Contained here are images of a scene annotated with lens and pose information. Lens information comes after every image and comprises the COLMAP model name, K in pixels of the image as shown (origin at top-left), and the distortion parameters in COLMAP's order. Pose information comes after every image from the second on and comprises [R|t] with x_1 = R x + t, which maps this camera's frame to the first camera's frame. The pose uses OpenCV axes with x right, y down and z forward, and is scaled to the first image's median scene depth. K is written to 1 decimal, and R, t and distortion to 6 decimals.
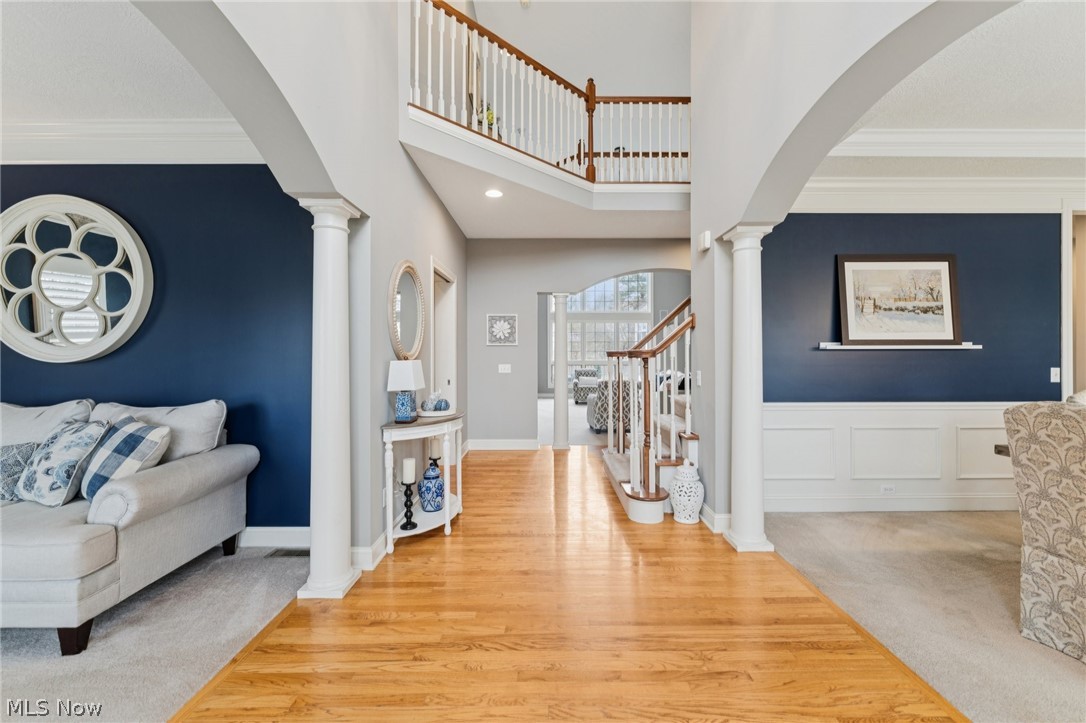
lens RADIAL K [[443.4, 0, 547.4], [0, 443.4, 353.2], [0, 0, 1]] dist [-0.001117, -0.000142]
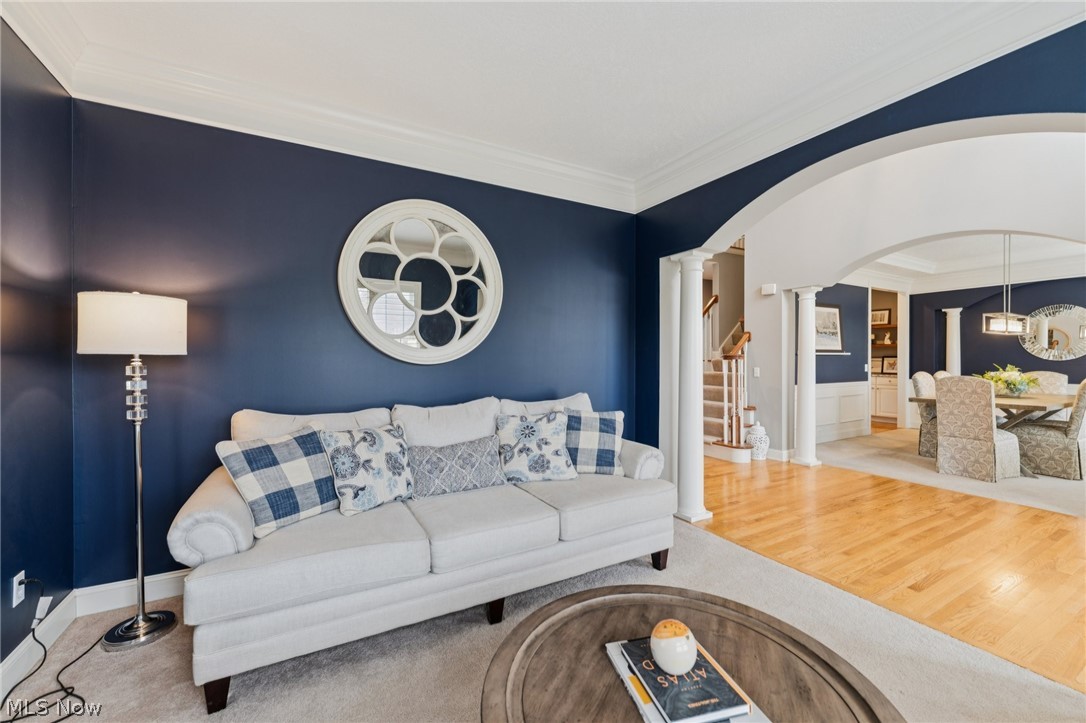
lens RADIAL K [[436.5, 0, 539.8], [0, 436.5, 361.6], [0, 0, 1]] dist [-0.000171, -0.000172]
pose [[0.873586, -0.003509, 0.486658, -1.125141], [-0.001353, 0.999953, 0.009639, 0.003304], [-0.486668, -0.009079, 0.873540, -0.010613]]
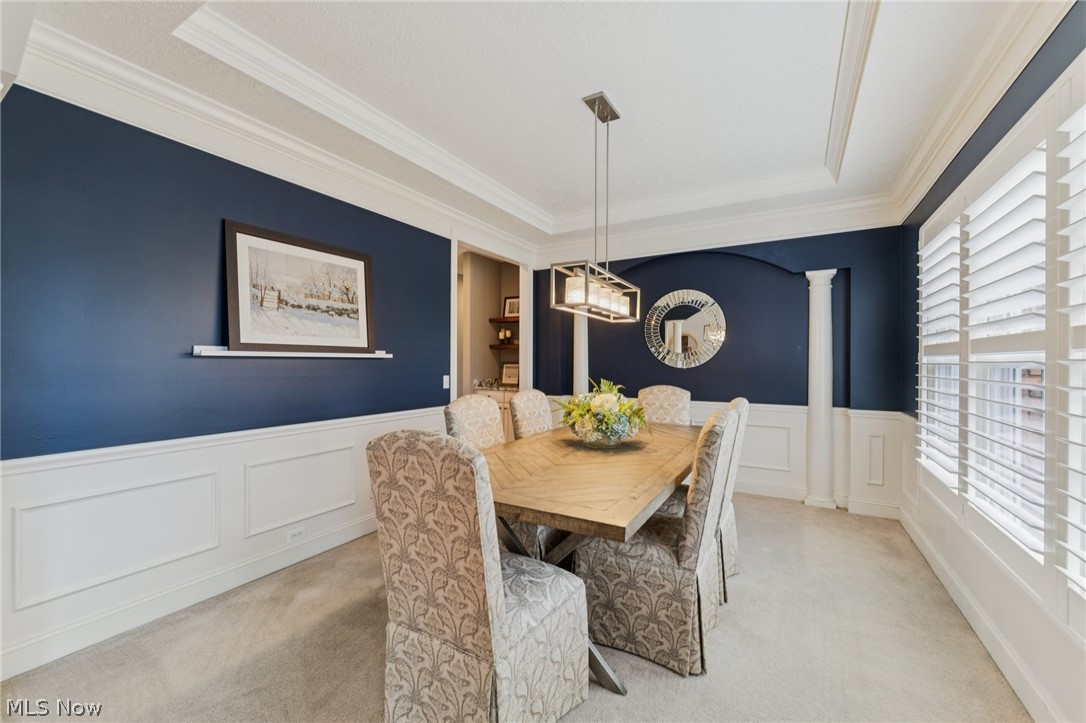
lens RADIAL K [[431.5, 0, 545.0], [0, 431.5, 360.8], [0, 0, 1]] dist [-0.000514, 0.000057]
pose [[0.503717, 0.006034, 0.863847, 0.330224], [-0.004662, 0.999980, -0.004267, -0.001046], [-0.863856, -0.001878, 0.503735, 0.233918]]
